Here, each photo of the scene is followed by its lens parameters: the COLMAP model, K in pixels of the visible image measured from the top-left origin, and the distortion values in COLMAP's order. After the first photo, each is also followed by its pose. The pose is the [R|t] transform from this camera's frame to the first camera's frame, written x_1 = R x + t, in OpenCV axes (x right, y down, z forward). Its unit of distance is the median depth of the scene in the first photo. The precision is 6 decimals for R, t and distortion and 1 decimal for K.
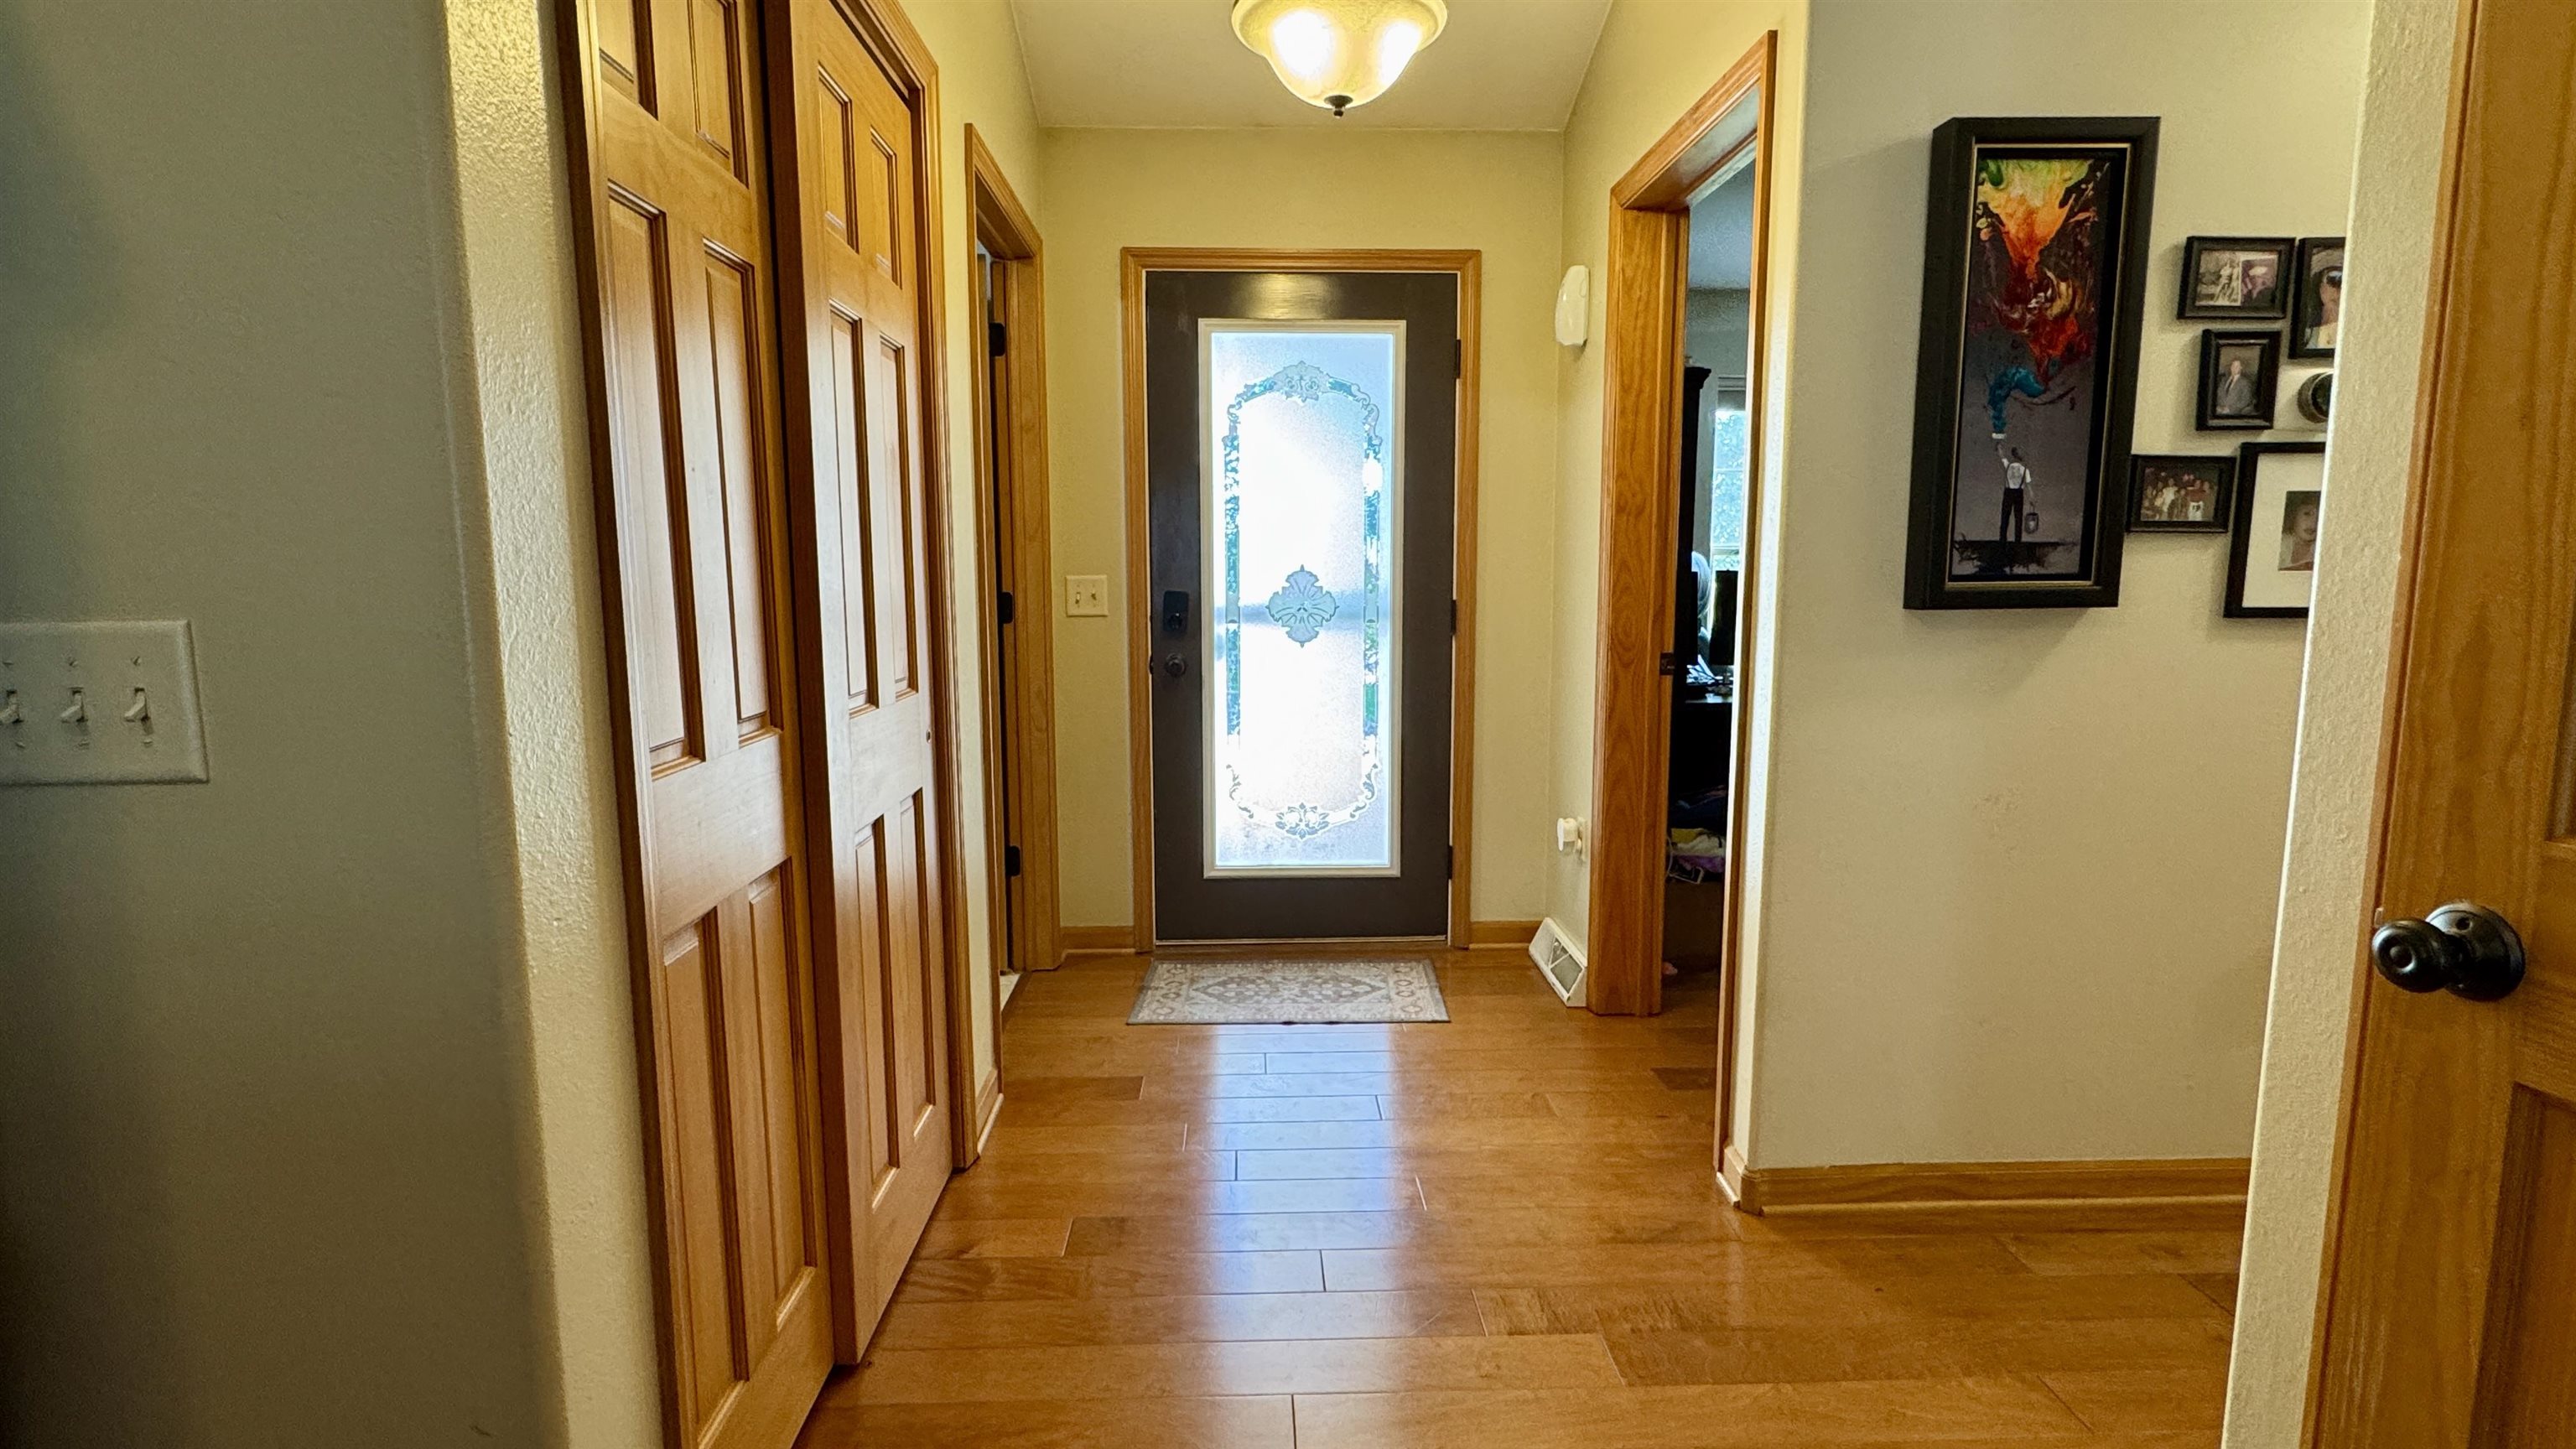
lens RADIAL K [[1244.1, 0, 1291.6], [0, 1244.1, 733.0], [0, 0, 1]] dist [-0.000742, -0.000043]
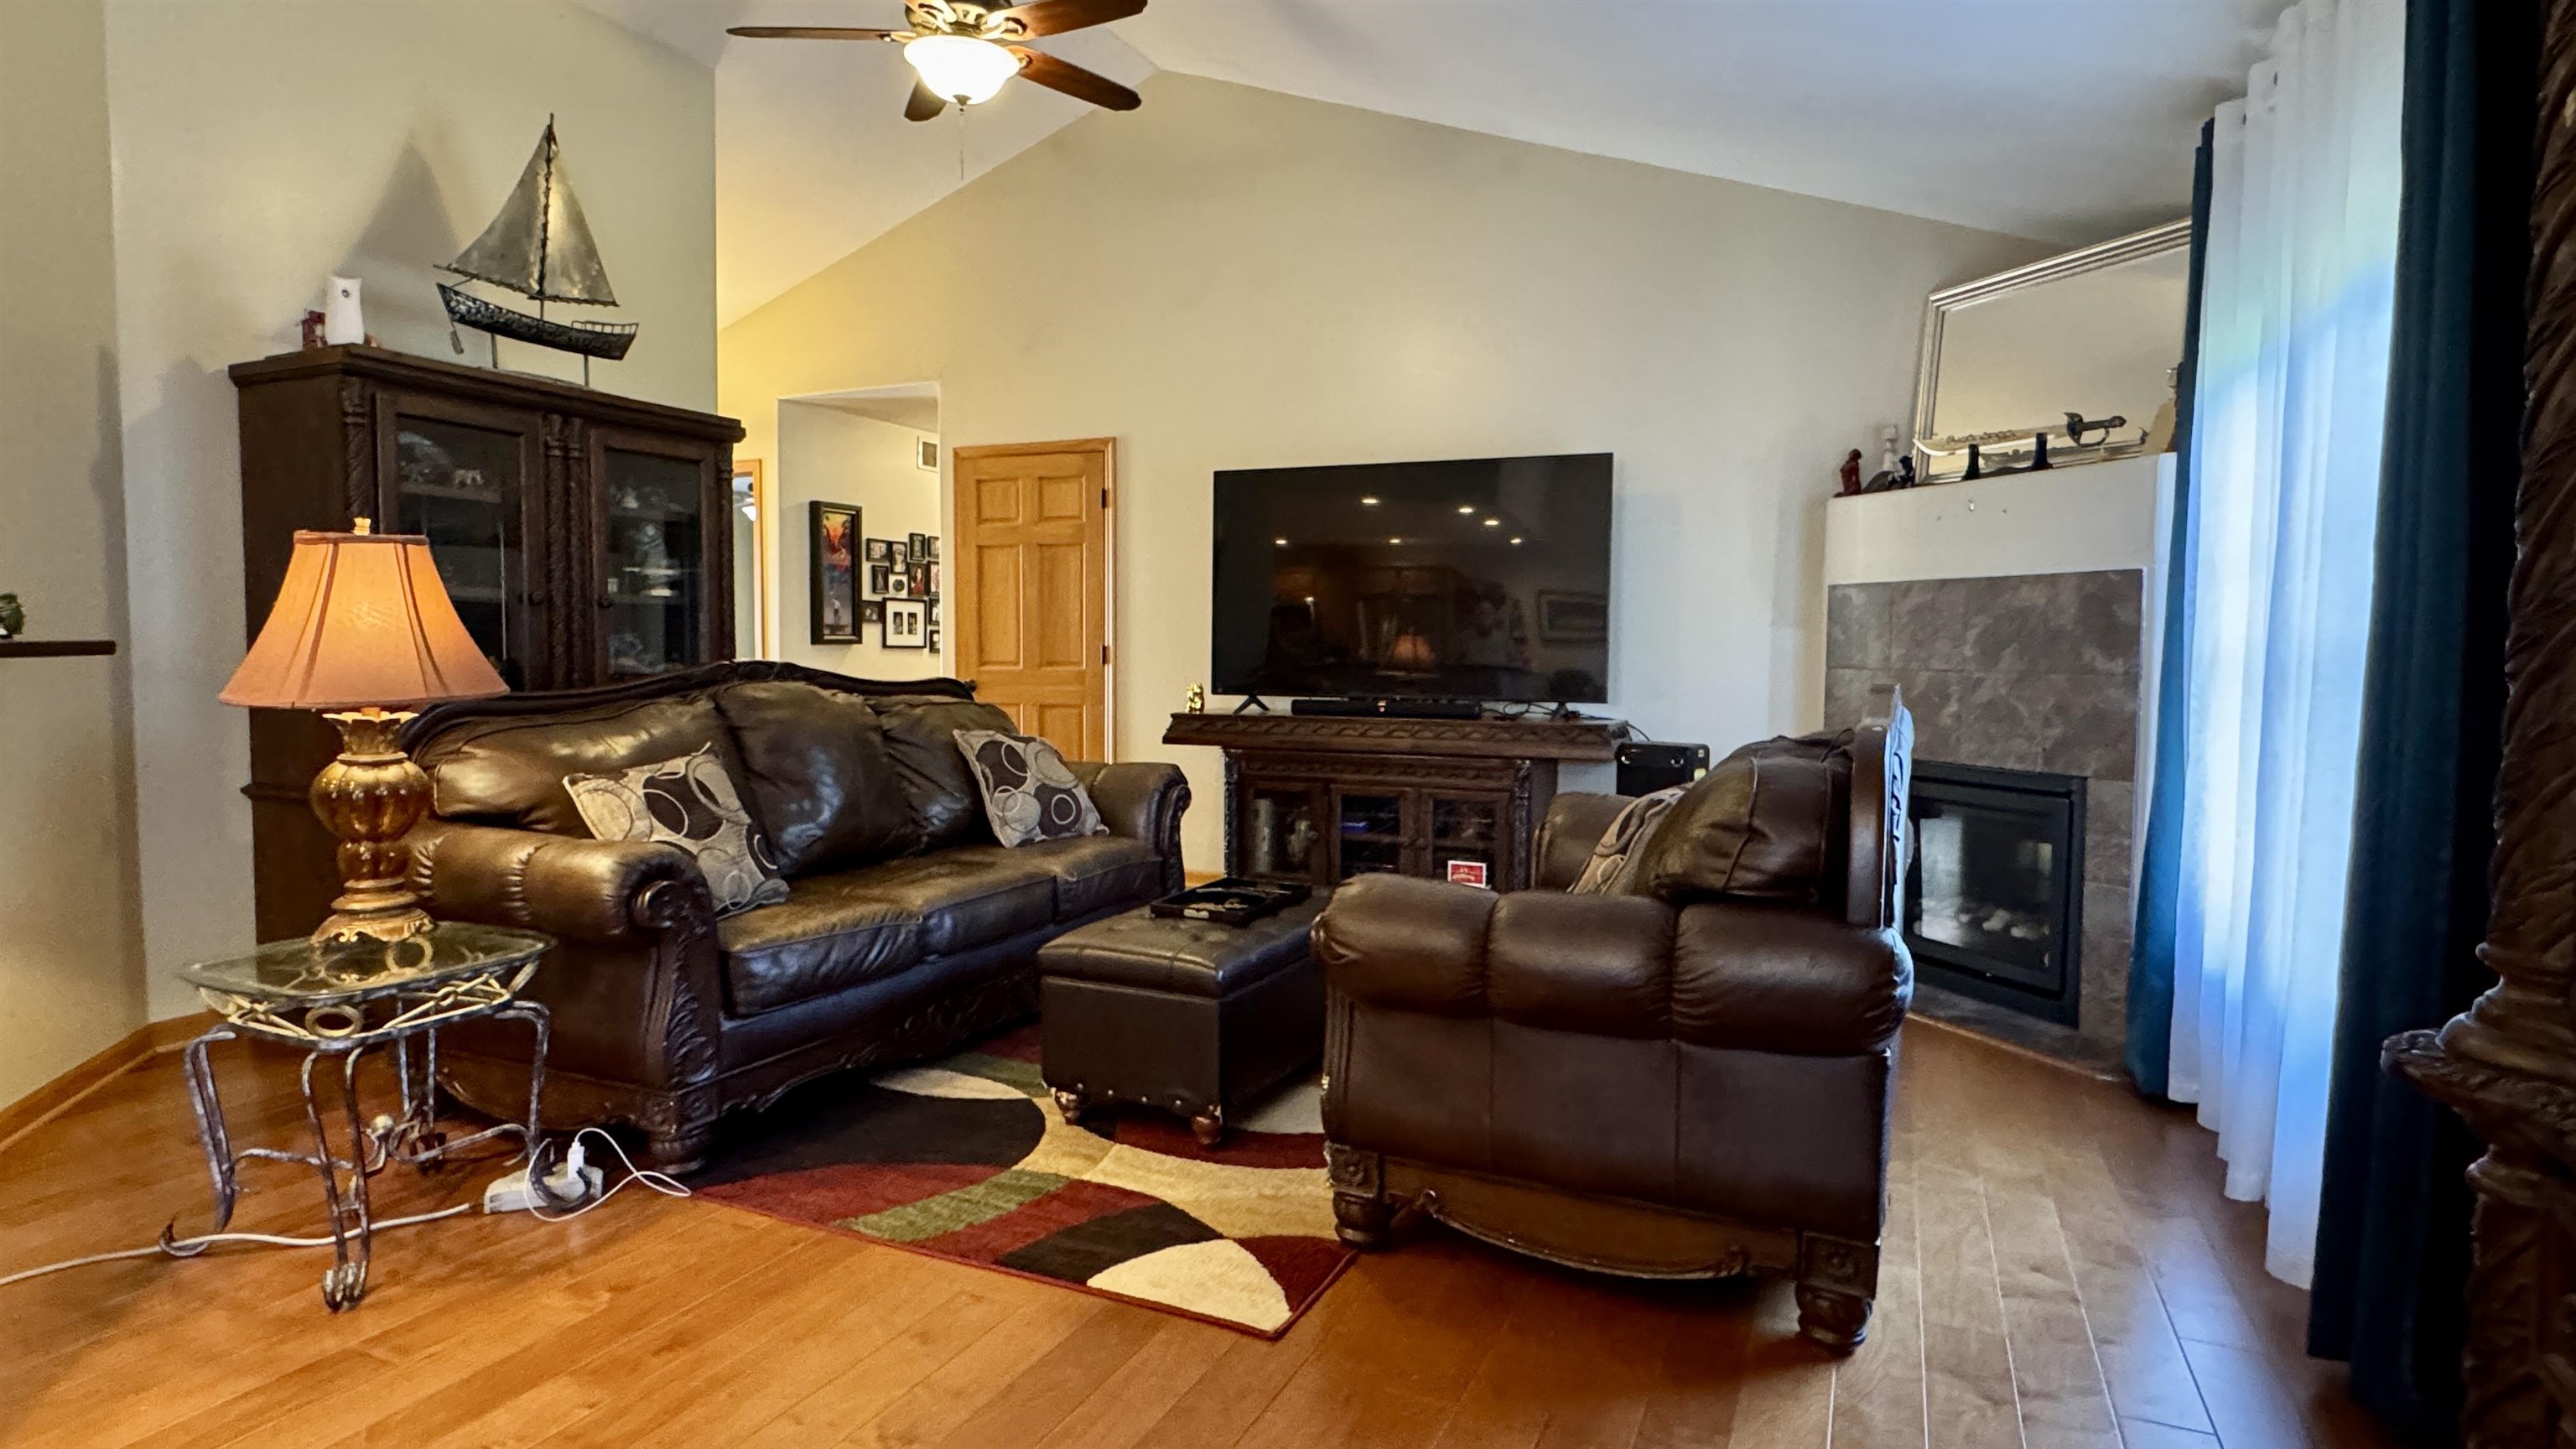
lens RADIAL K [[1330.2, 0, 1289.0], [0, 1330.2, 721.7], [0, 0, 1]] dist [-0.005798, 0.001907]
pose [[0.444124, -0.048088, 0.894674, -2.071778], [0.106264, 0.994338, 0.000694, 0.230040], [-0.889642, 0.094763, 0.446719, -1.632691]]
